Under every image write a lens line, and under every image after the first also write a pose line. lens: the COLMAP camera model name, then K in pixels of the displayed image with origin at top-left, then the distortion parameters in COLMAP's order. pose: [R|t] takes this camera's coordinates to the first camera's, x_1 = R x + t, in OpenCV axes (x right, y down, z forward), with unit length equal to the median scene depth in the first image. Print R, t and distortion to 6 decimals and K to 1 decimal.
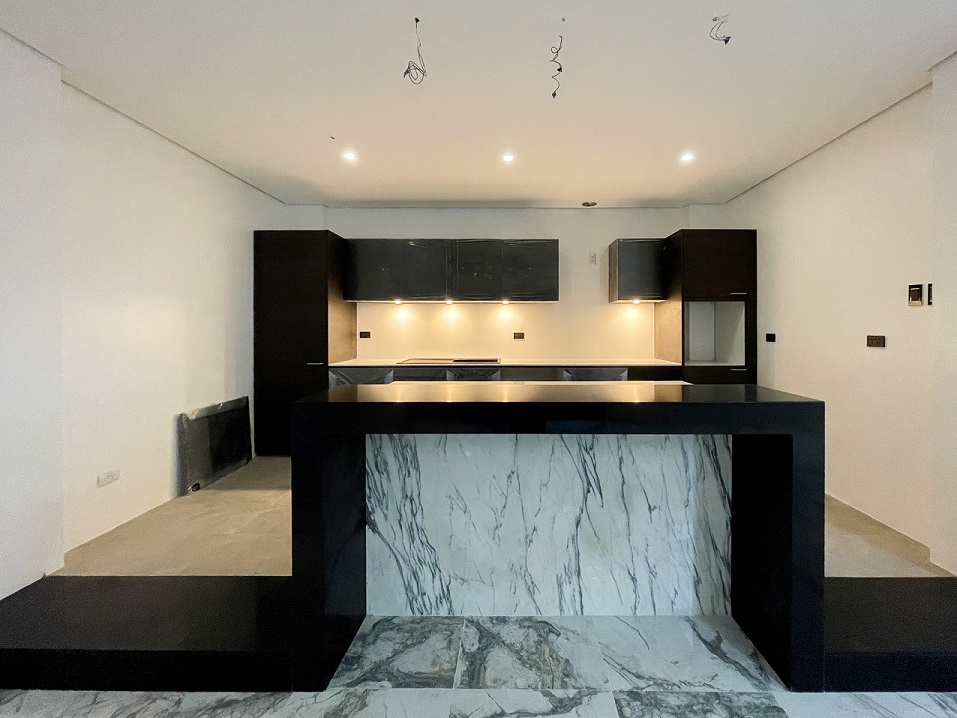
lens RADIAL K [[407.9, 0, 480.3], [0, 407.9, 326.8], [0, 0, 1]] dist [-0.003369, -0.000241]
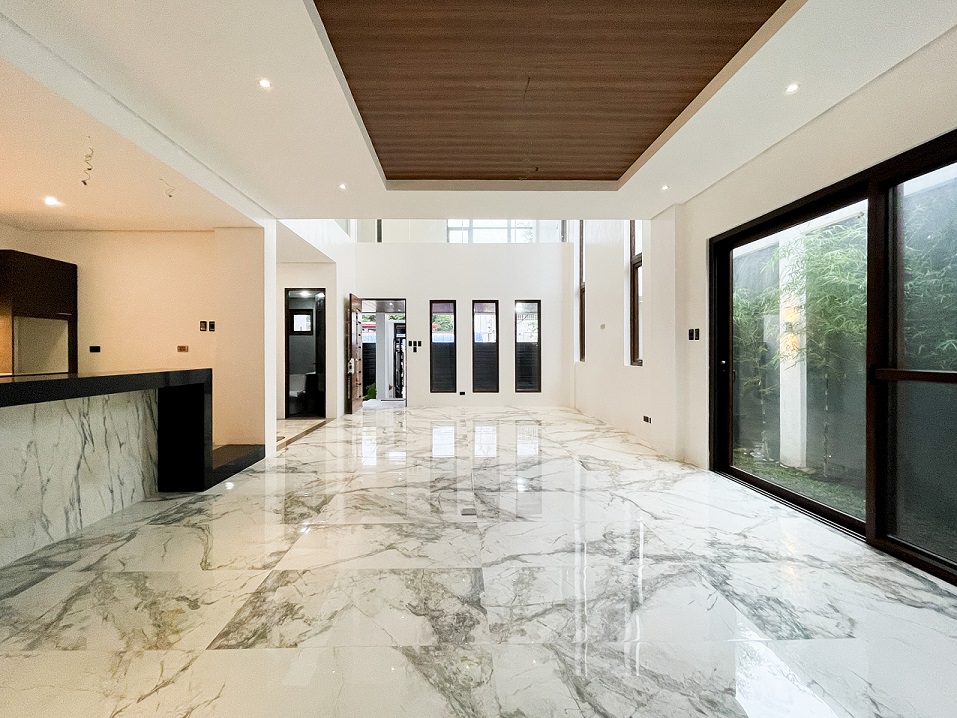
lens RADIAL K [[392.8, 0, 477.0], [0, 392.8, 363.7], [0, 0, 1]] dist [-0.000892, 0.000083]
pose [[-0.057579, -0.029076, 0.997917, -1.253964], [-0.002748, 0.999577, 0.028966, 0.064132], [-0.998337, -0.001075, -0.057635, -0.359490]]
